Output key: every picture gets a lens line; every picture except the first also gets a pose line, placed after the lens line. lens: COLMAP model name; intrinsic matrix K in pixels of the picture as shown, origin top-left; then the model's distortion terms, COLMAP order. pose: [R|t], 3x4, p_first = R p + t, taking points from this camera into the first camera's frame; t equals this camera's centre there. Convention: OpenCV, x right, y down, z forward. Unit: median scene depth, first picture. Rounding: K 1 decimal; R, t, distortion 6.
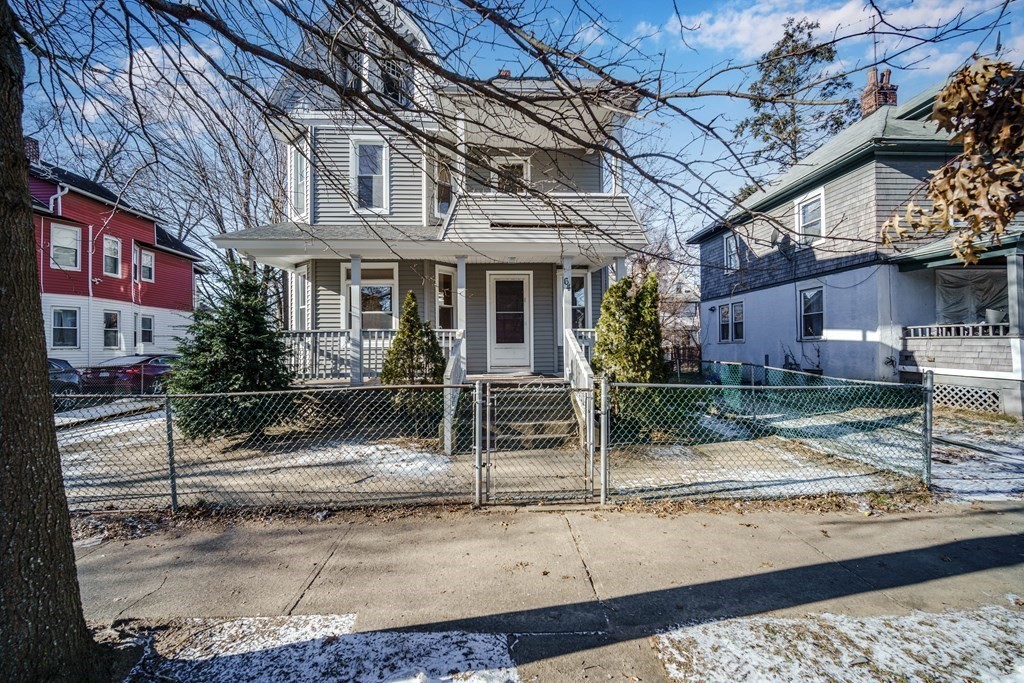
lens RADIAL K [[445.3, 0, 506.8], [0, 445.3, 342.4], [0, 0, 1]] dist [-0.000605, -0.000311]
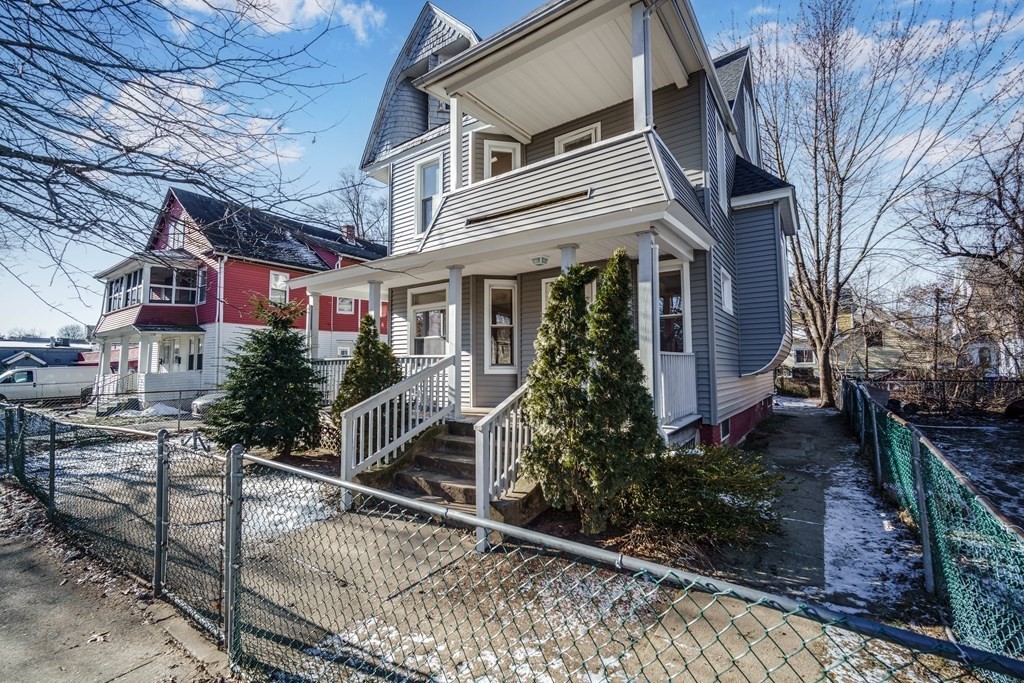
lens RADIAL K [[445.3, 0, 506.8], [0, 445.3, 342.4], [0, 0, 1]] dist [-0.000605, -0.000311]
pose [[0.781169, -0.033217, -0.623435, 0.809470], [0.006359, 0.998955, -0.045257, -0.023920], [0.624287, 0.031389, 0.780564, 0.693775]]
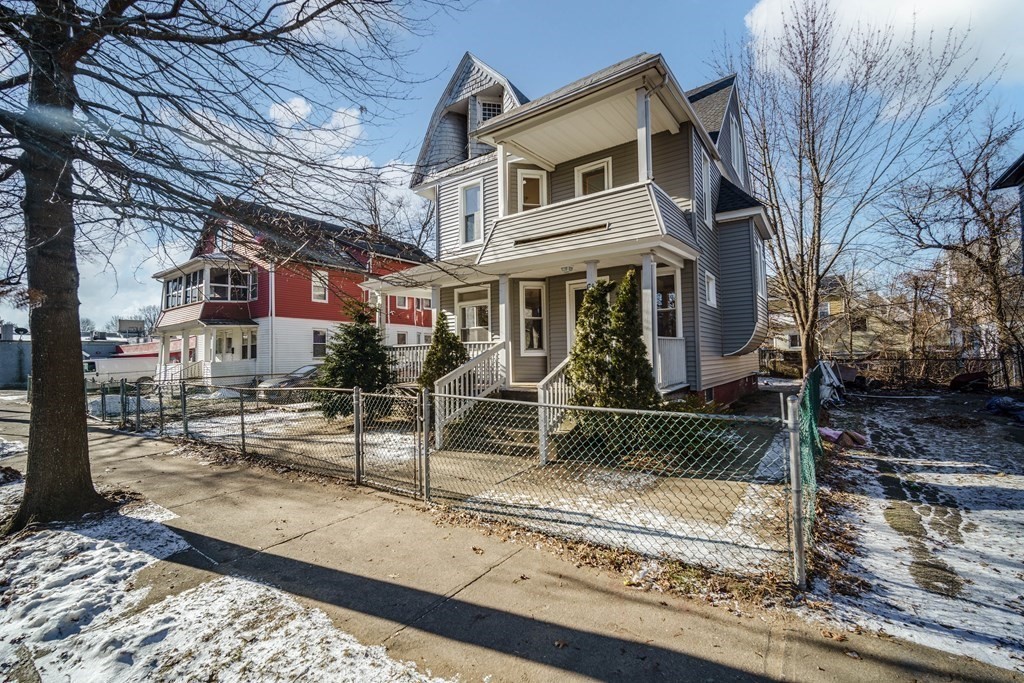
lens RADIAL K [[445.3, 0, 506.8], [0, 445.3, 342.4], [0, 0, 1]] dist [-0.000605, -0.000311]
pose [[0.777990, -0.026262, -0.627727, 0.983689], [0.018053, 0.999648, -0.019448, -0.007513], [0.628017, 0.003798, 0.778191, 0.249260]]
